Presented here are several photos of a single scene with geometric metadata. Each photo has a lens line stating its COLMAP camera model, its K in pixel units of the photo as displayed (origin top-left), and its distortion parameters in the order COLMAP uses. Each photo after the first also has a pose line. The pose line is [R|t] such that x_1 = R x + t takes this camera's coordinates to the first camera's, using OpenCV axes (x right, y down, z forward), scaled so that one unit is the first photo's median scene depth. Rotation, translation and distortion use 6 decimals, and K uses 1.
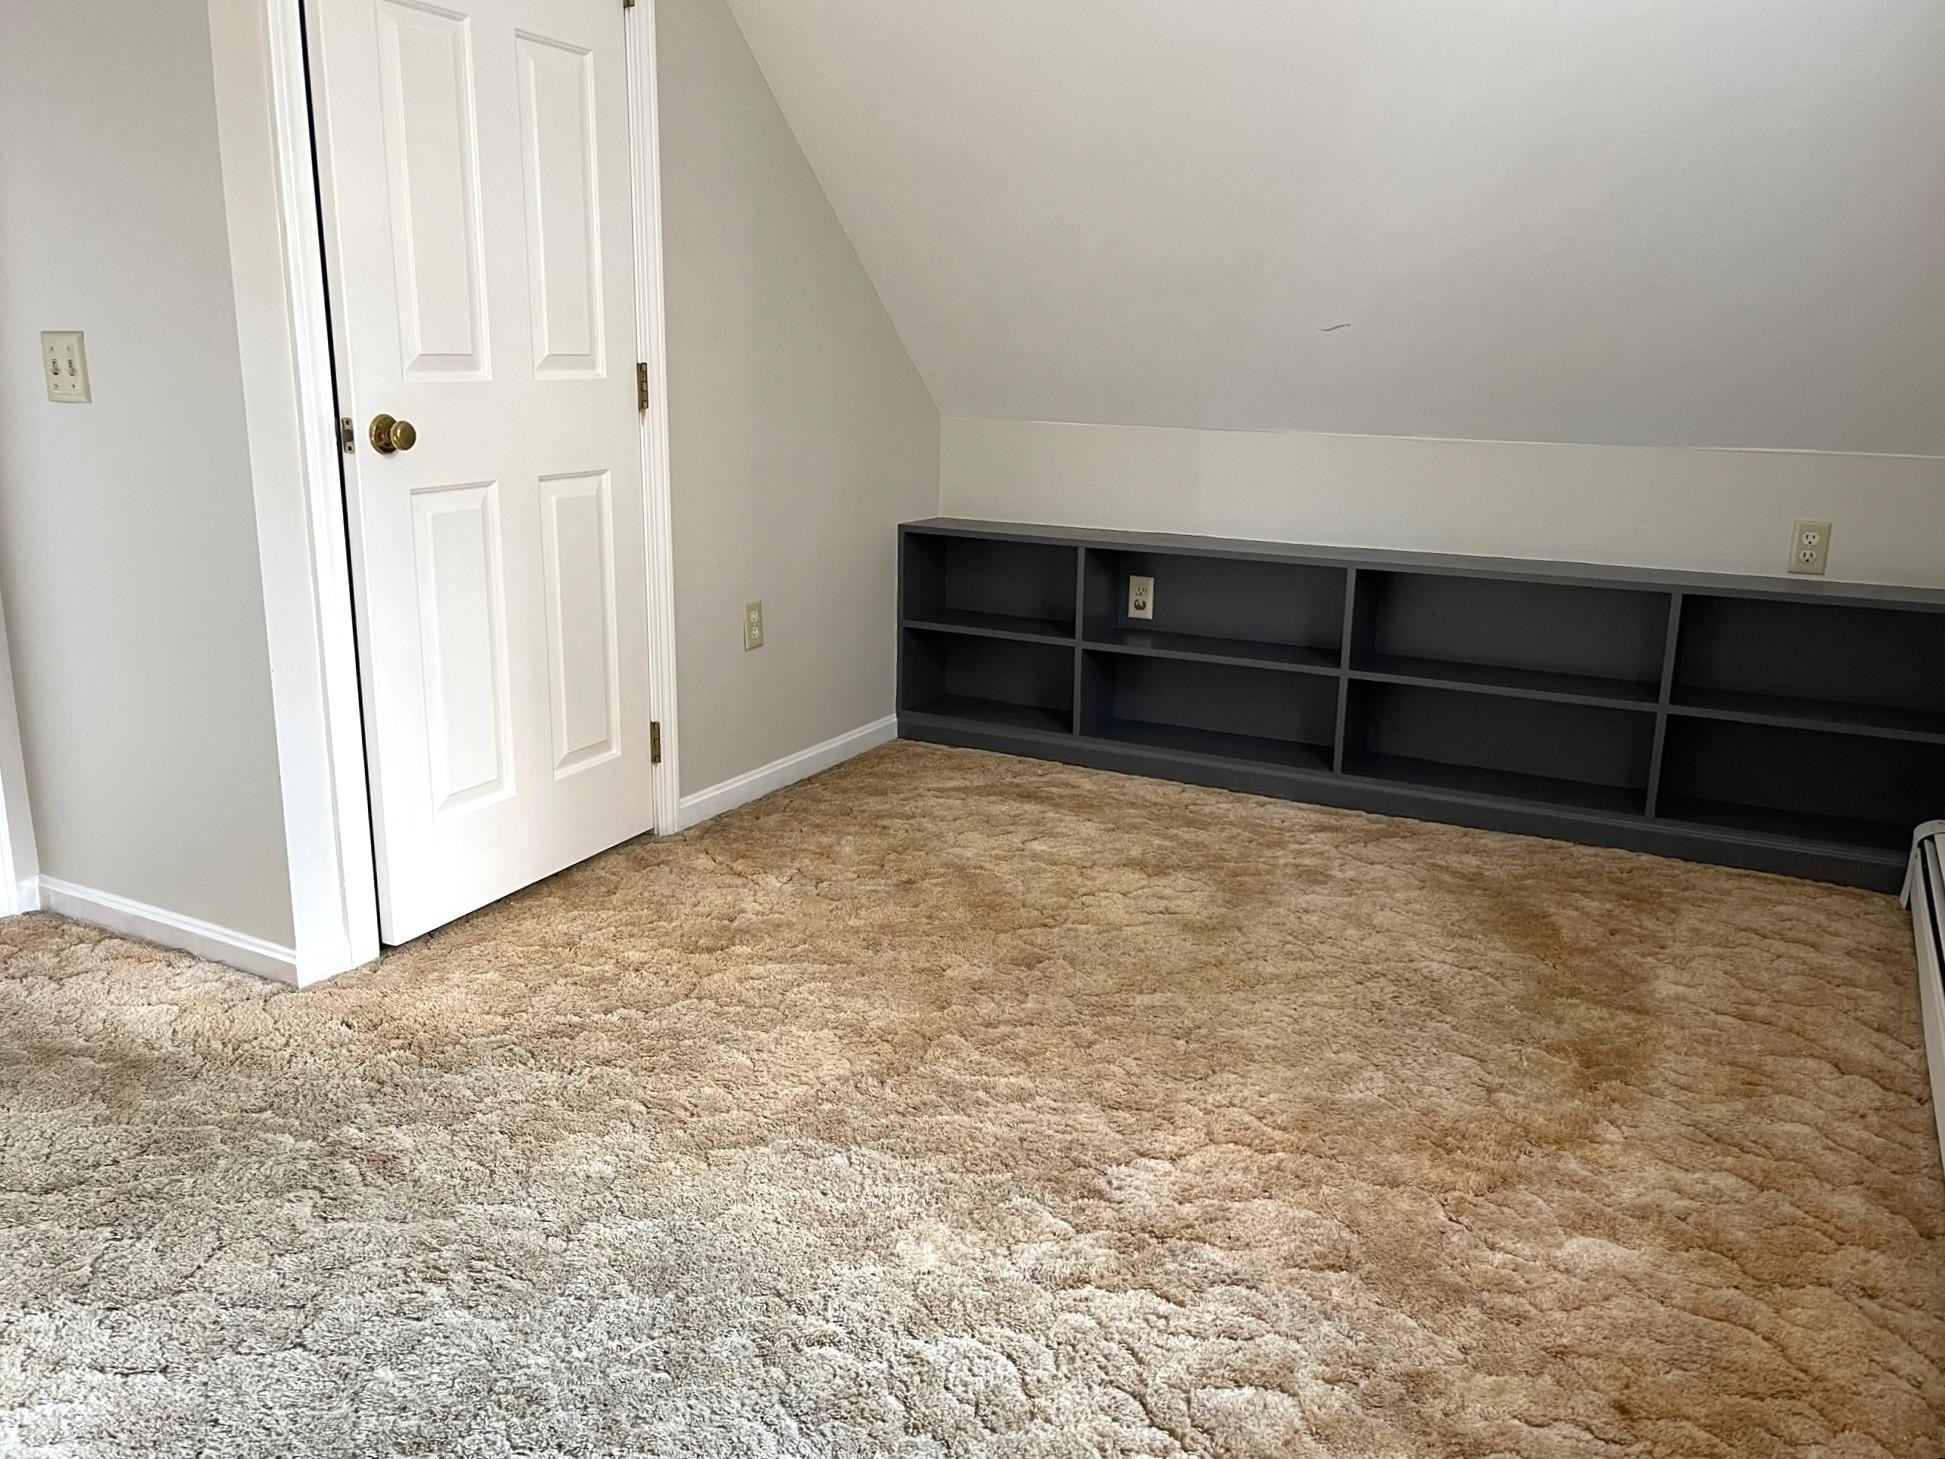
lens RADIAL K [[1500.6, 0, 952.1], [0, 1500.6, 732.2], [0, 0, 1]] dist [0.082880, -0.115217]
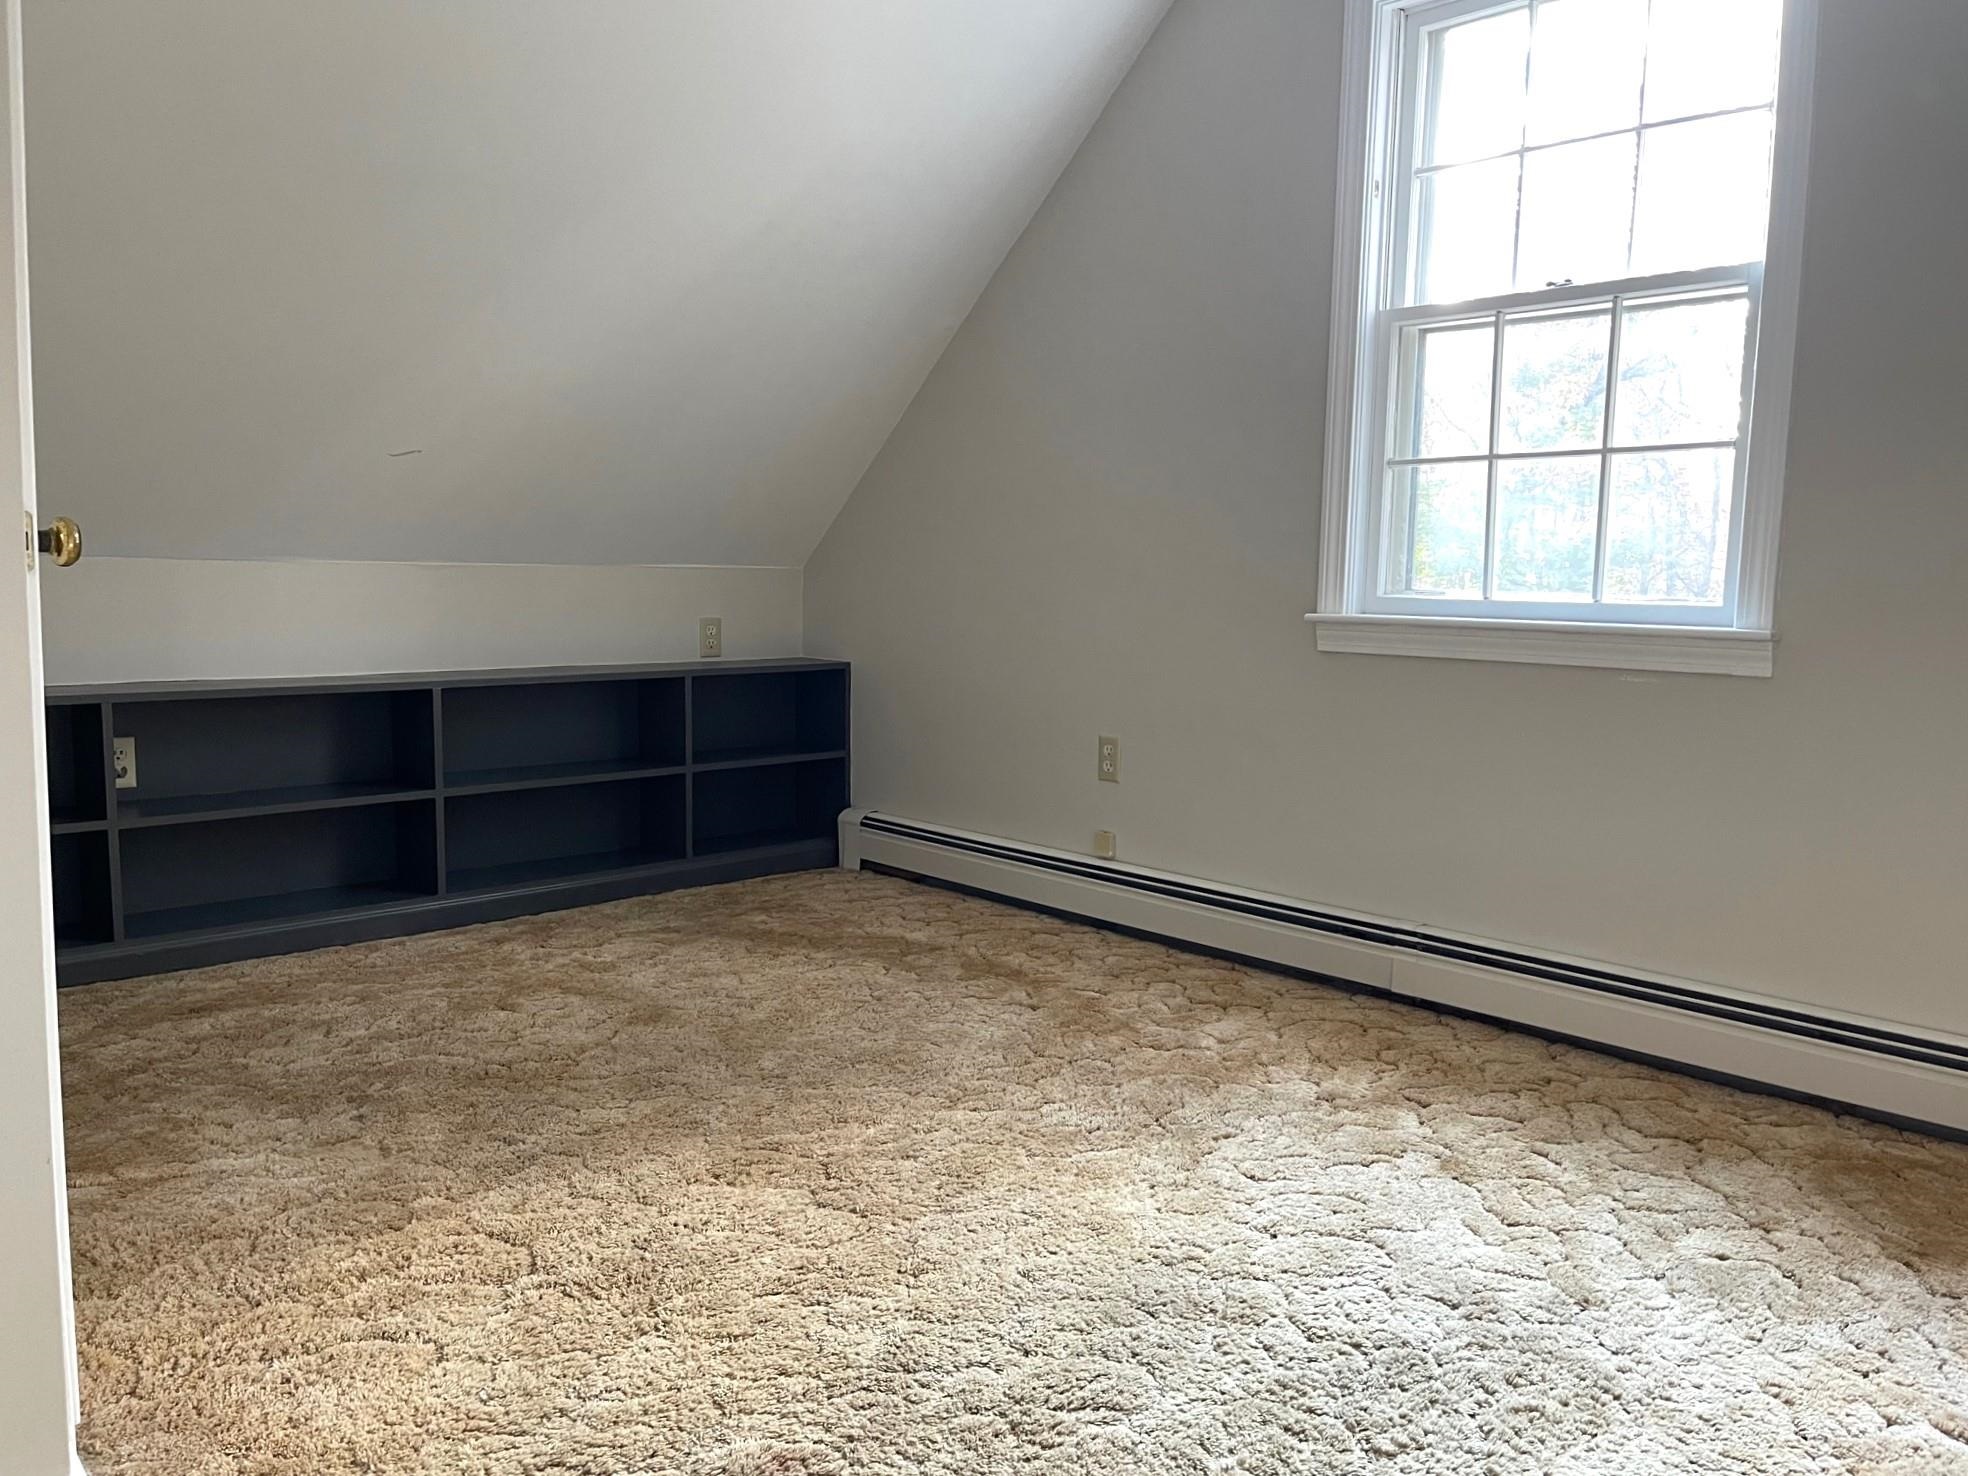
lens RADIAL K [[1518.4, 0, 963.3], [0, 1518.4, 740.8], [0, 0, 1]] dist [0.082880, -0.115217]
pose [[0.317452, -0.125174, 0.939976, -0.667342], [0.220665, 0.973789, 0.055153, -0.060215], [-0.922242, 0.189912, 0.336753, 0.381240]]
